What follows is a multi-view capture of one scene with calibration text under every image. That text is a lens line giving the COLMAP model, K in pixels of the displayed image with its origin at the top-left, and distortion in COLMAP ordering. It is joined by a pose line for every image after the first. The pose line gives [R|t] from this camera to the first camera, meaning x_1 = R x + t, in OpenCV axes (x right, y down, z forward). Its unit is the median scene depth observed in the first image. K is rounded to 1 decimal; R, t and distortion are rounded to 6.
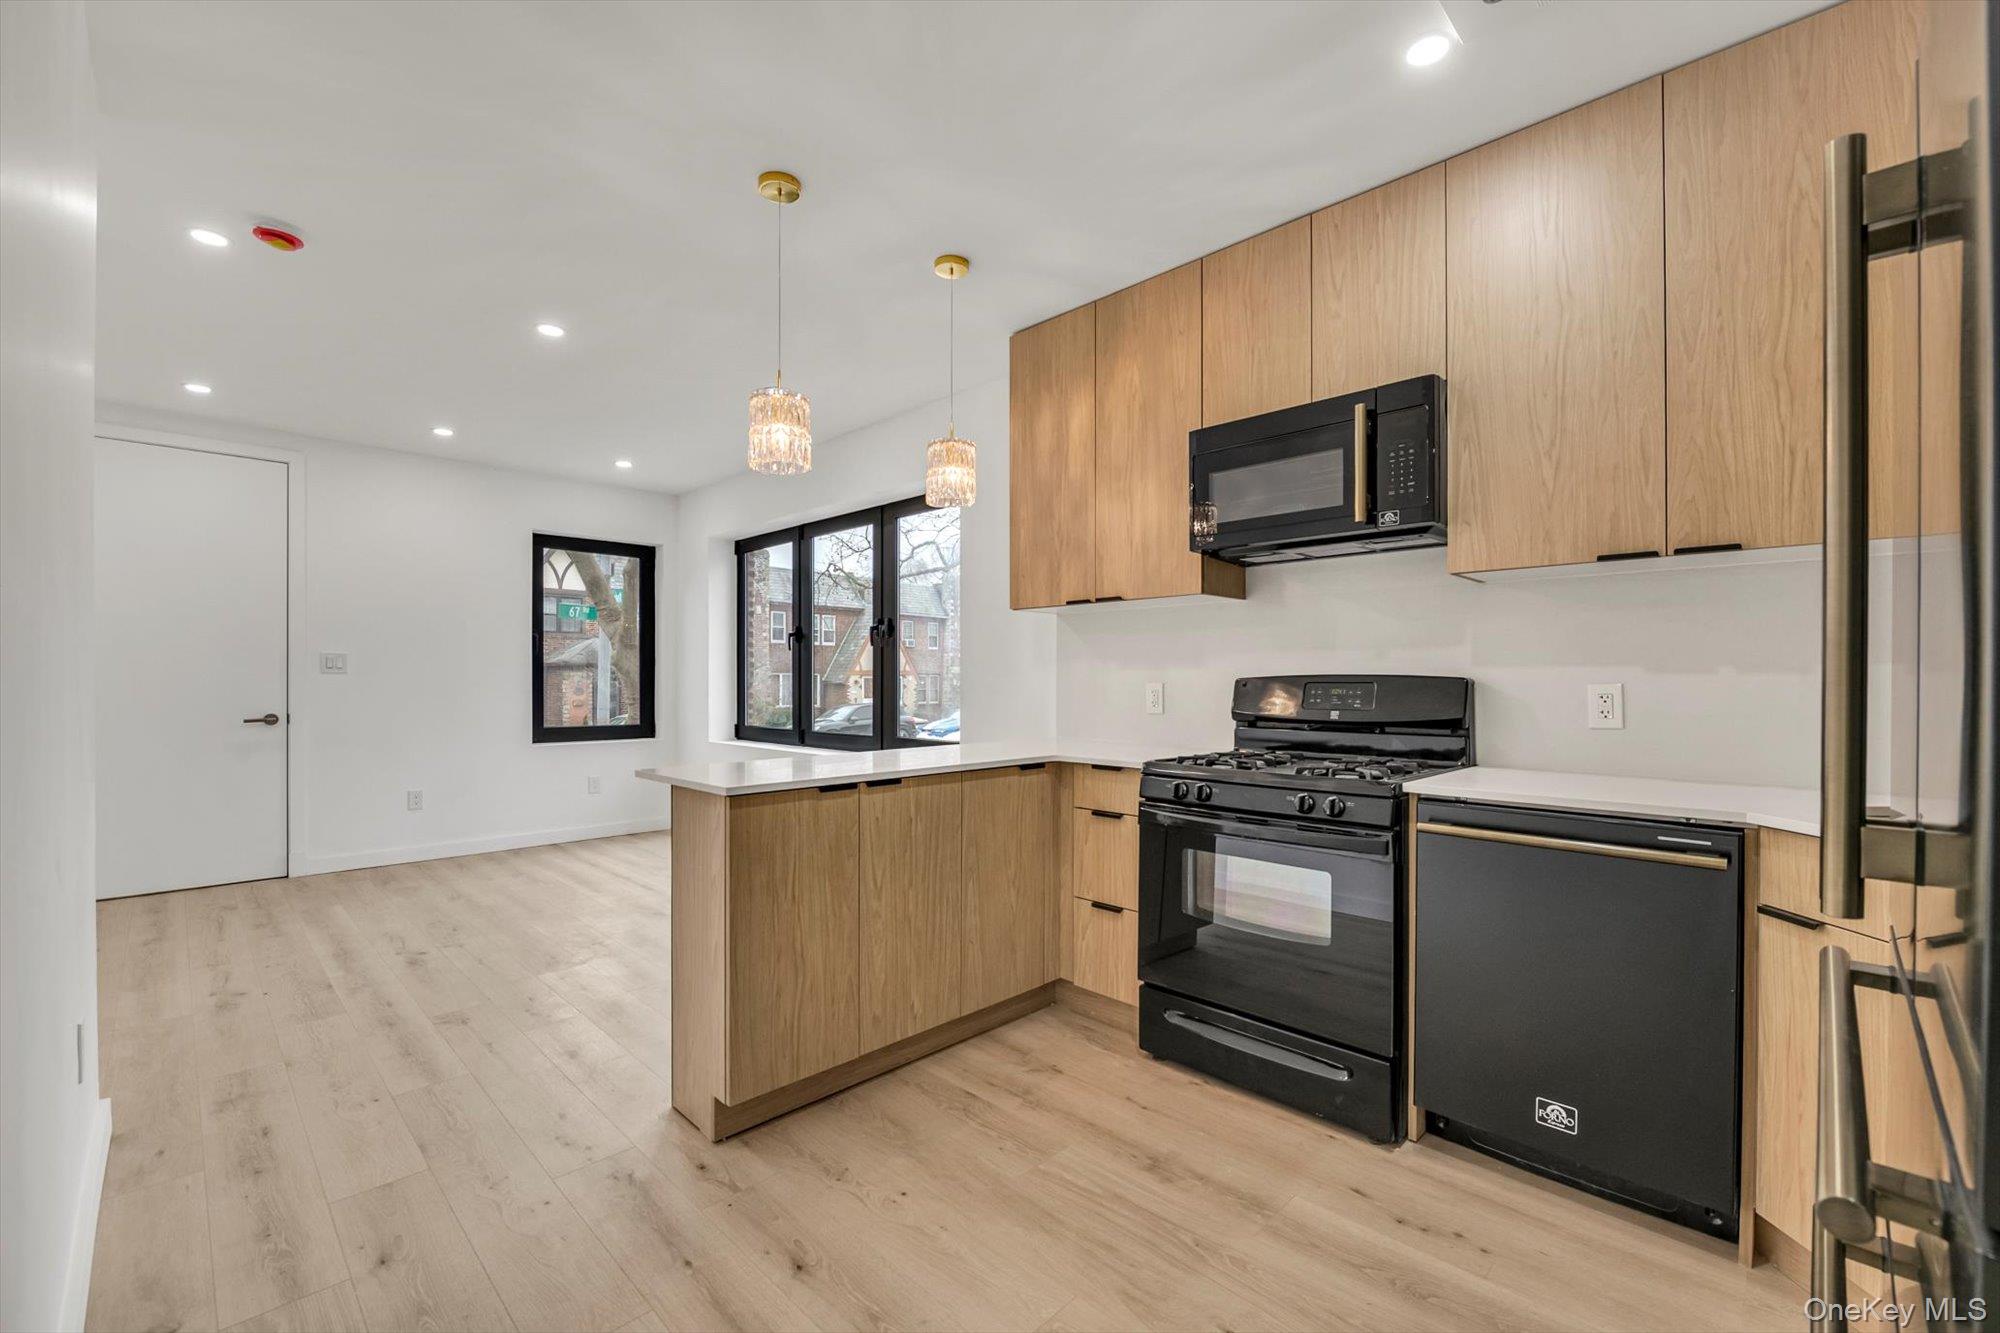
lens RADIAL K [[821.5, 0, 1015.5], [0, 821.5, 672.7], [0, 0, 1]] dist [-0.010251, -0.002011]
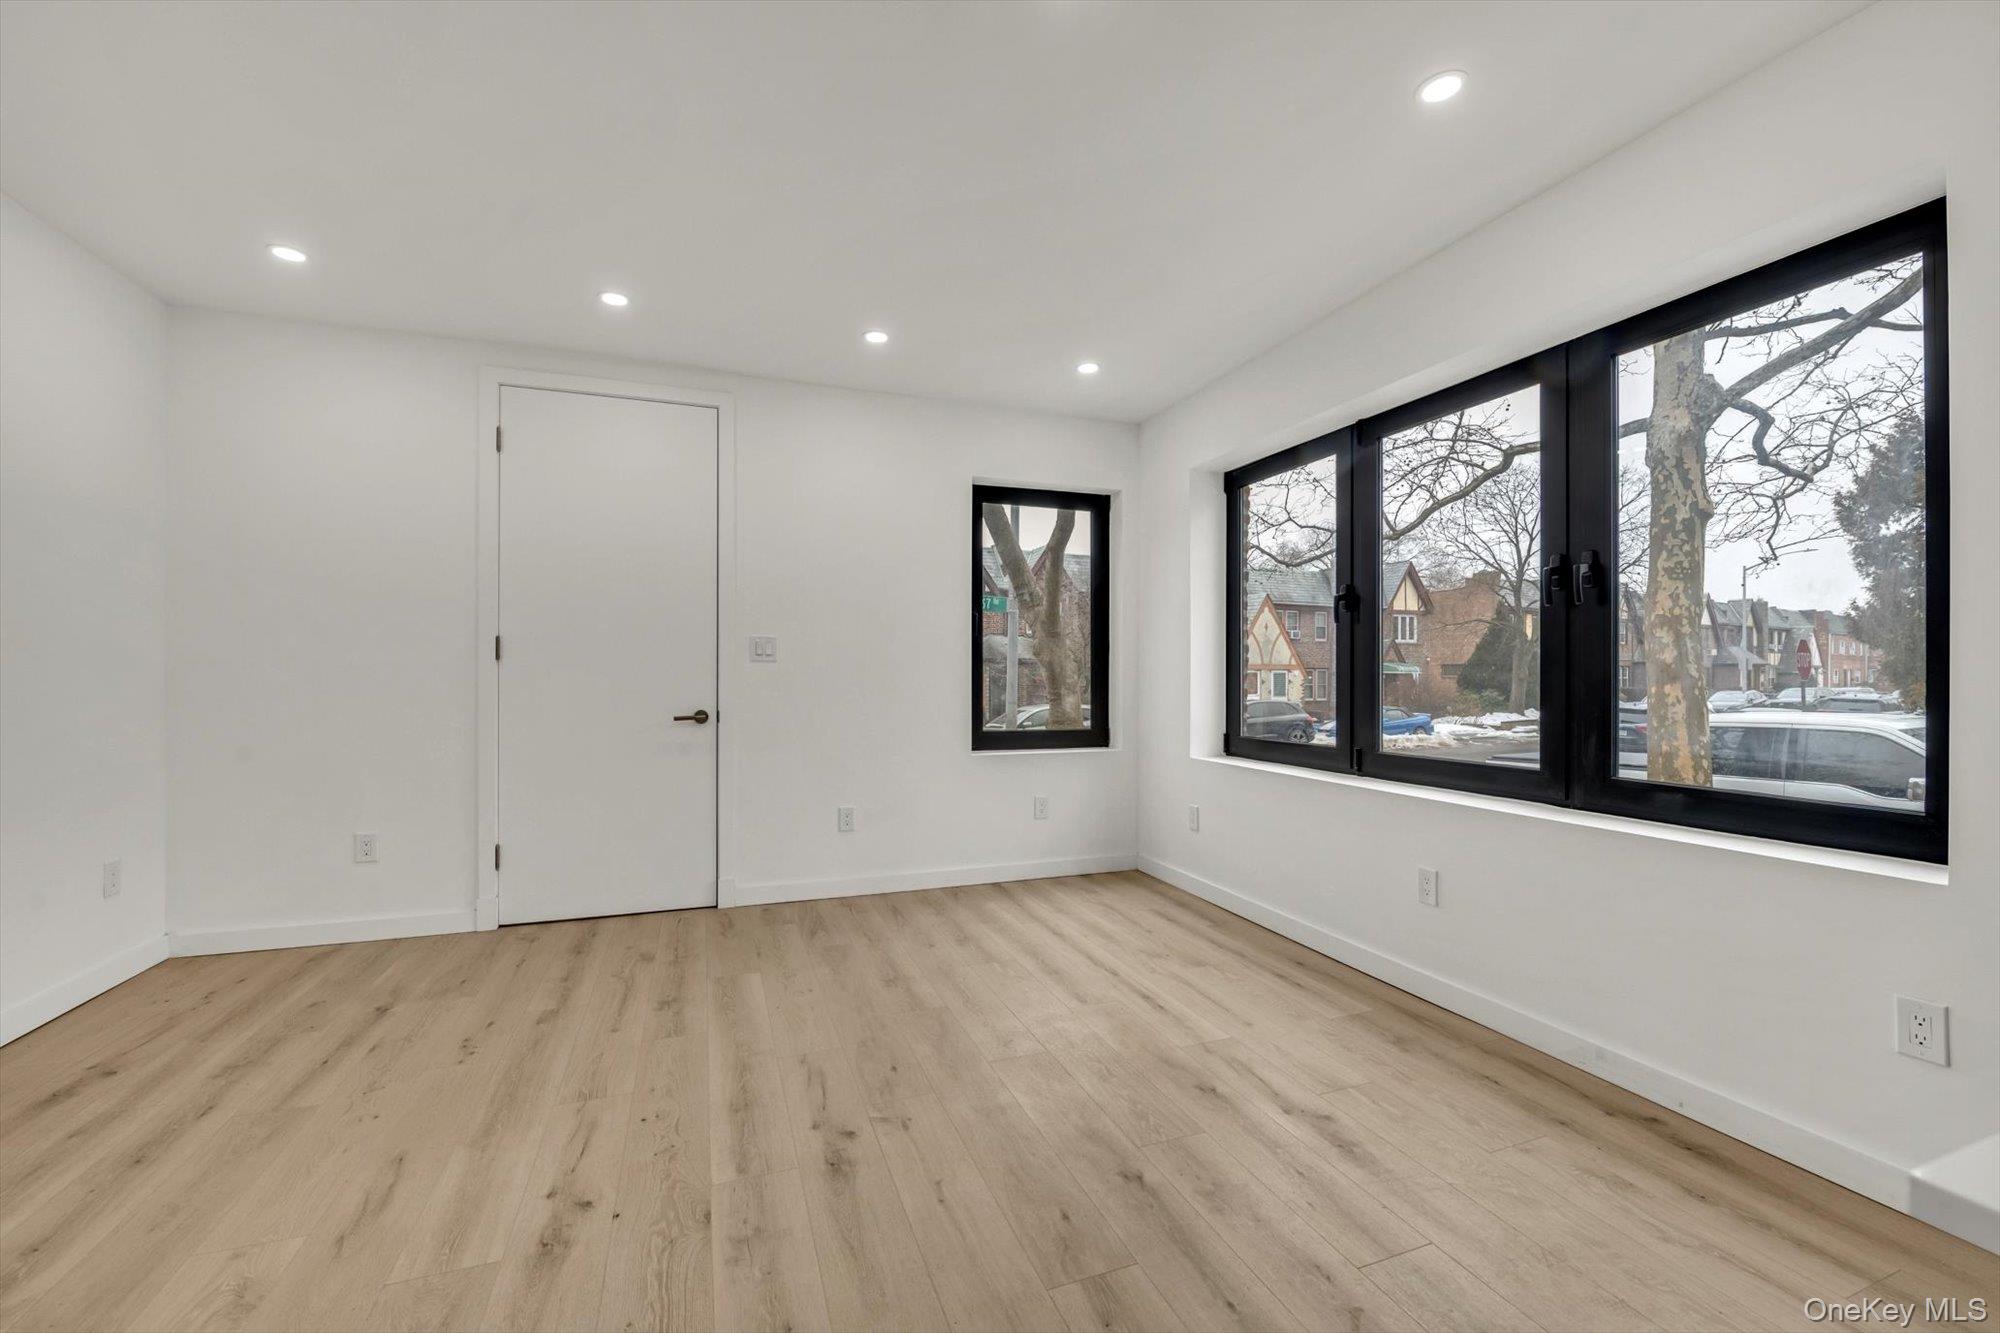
lens RADIAL K [[821.5, 0, 1015.8], [0, 821.5, 667.4], [0, 0, 1]] dist [-0.010251, -0.002011]
pose [[0.905173, -0.000857, -0.425043, -0.308196], [0.000803, 1.000000, -0.000306, 0.009166], [0.425043, -0.000064, 0.905173, 0.433059]]
